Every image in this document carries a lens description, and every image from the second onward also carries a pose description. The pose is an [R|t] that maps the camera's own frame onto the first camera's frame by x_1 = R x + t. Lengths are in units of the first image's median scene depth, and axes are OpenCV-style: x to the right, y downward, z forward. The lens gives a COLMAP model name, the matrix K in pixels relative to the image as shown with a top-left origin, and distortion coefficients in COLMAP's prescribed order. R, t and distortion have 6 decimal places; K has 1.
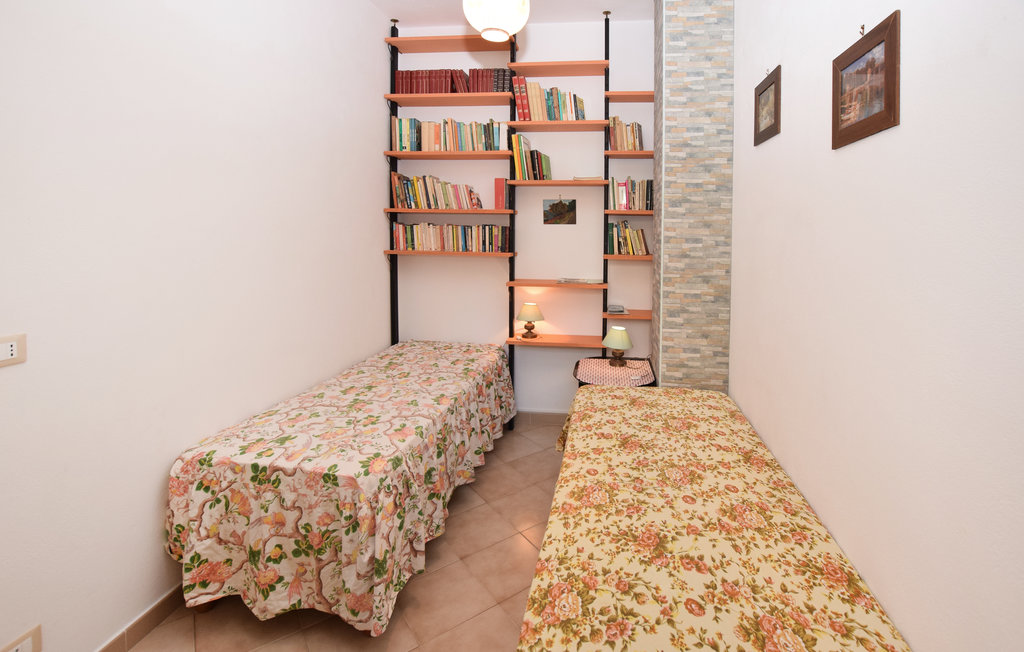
lens RADIAL K [[489.9, 0, 575.8], [0, 489.9, 248.5], [0, 0, 1]] dist [-0.025348, 0.000826]
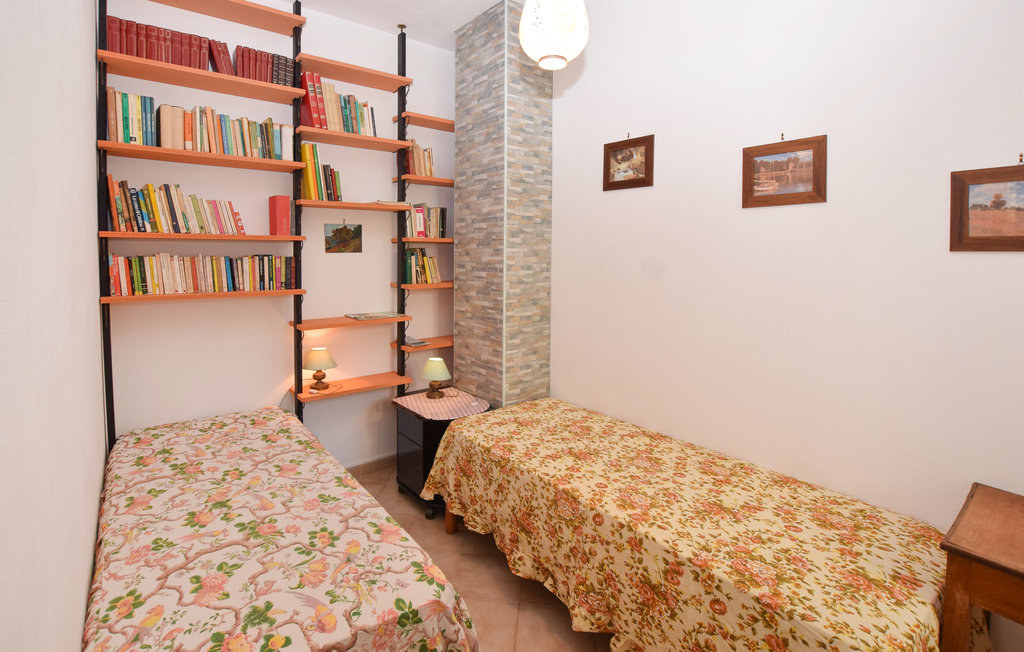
lens RADIAL K [[480.6, 0, 525.0], [0, 480.6, 271.7], [0, 0, 1]] dist [-0.025392, 0.000294]
pose [[0.711853, -0.039011, 0.701245, -0.422433], [0.032596, 0.999215, 0.022498, -0.025902], [-0.701572, 0.006843, 0.712566, 0.181828]]
